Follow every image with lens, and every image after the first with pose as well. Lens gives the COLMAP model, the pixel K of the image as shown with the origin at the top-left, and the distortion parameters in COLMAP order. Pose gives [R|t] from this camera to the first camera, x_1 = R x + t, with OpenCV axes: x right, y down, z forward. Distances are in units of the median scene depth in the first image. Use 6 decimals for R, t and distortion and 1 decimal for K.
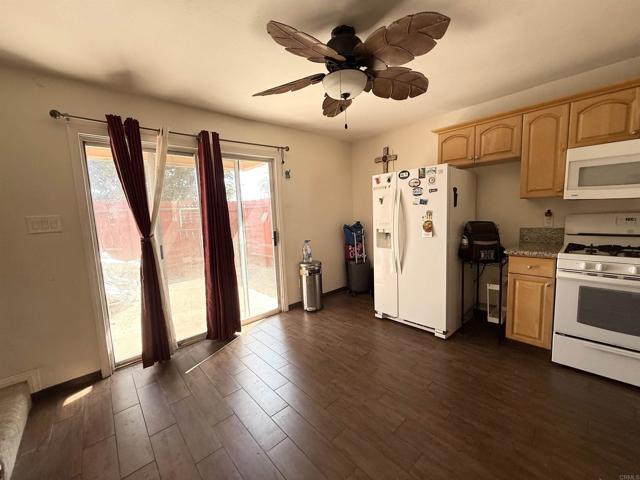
lens RADIAL K [[256.6, 0, 320.0], [0, 256.6, 239.9], [0, 0, 1]] dist [0.001586, 0.000284]
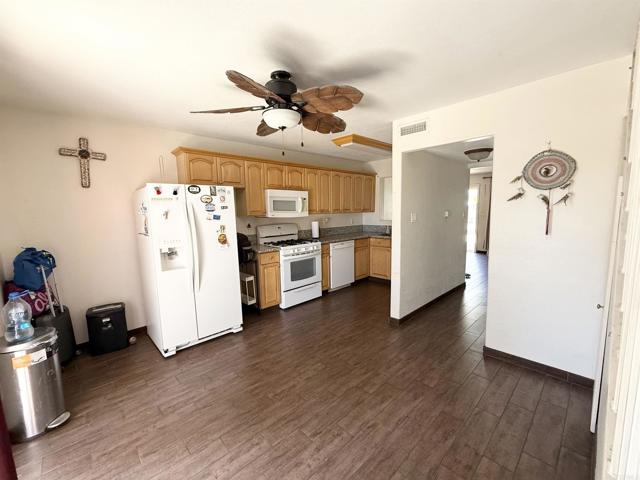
lens RADIAL K [[269.6, 0, 320.4], [0, 269.6, 240.6], [0, 0, 1]] dist [0.004783, 0.000453]
pose [[-0.019466, -0.072910, 0.997149, -0.796716], [0.129839, 0.988708, 0.074827, -0.083851], [-0.991344, 0.130925, -0.009779, 0.620266]]
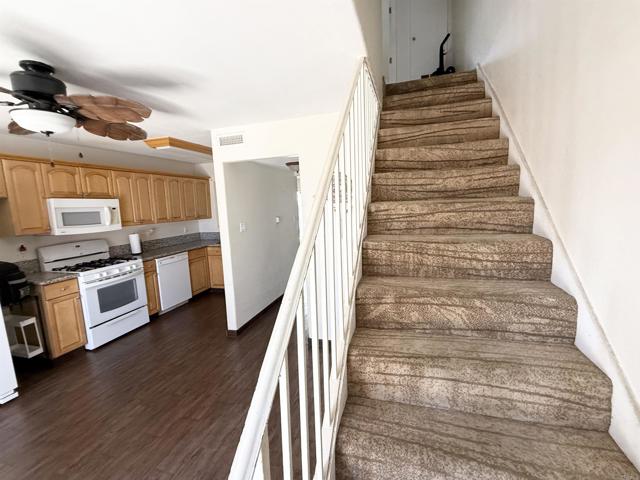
lens RADIAL K [[284.4, 0, 319.3], [0, 284.4, 239.6], [0, 0, 1]] dist [-0.002304, 0.000612]
pose [[-0.505870, -0.047451, 0.861304, -0.886934], [0.157348, 0.976658, 0.146222, -0.123122], [-0.848137, 0.209494, -0.486596, 0.508902]]
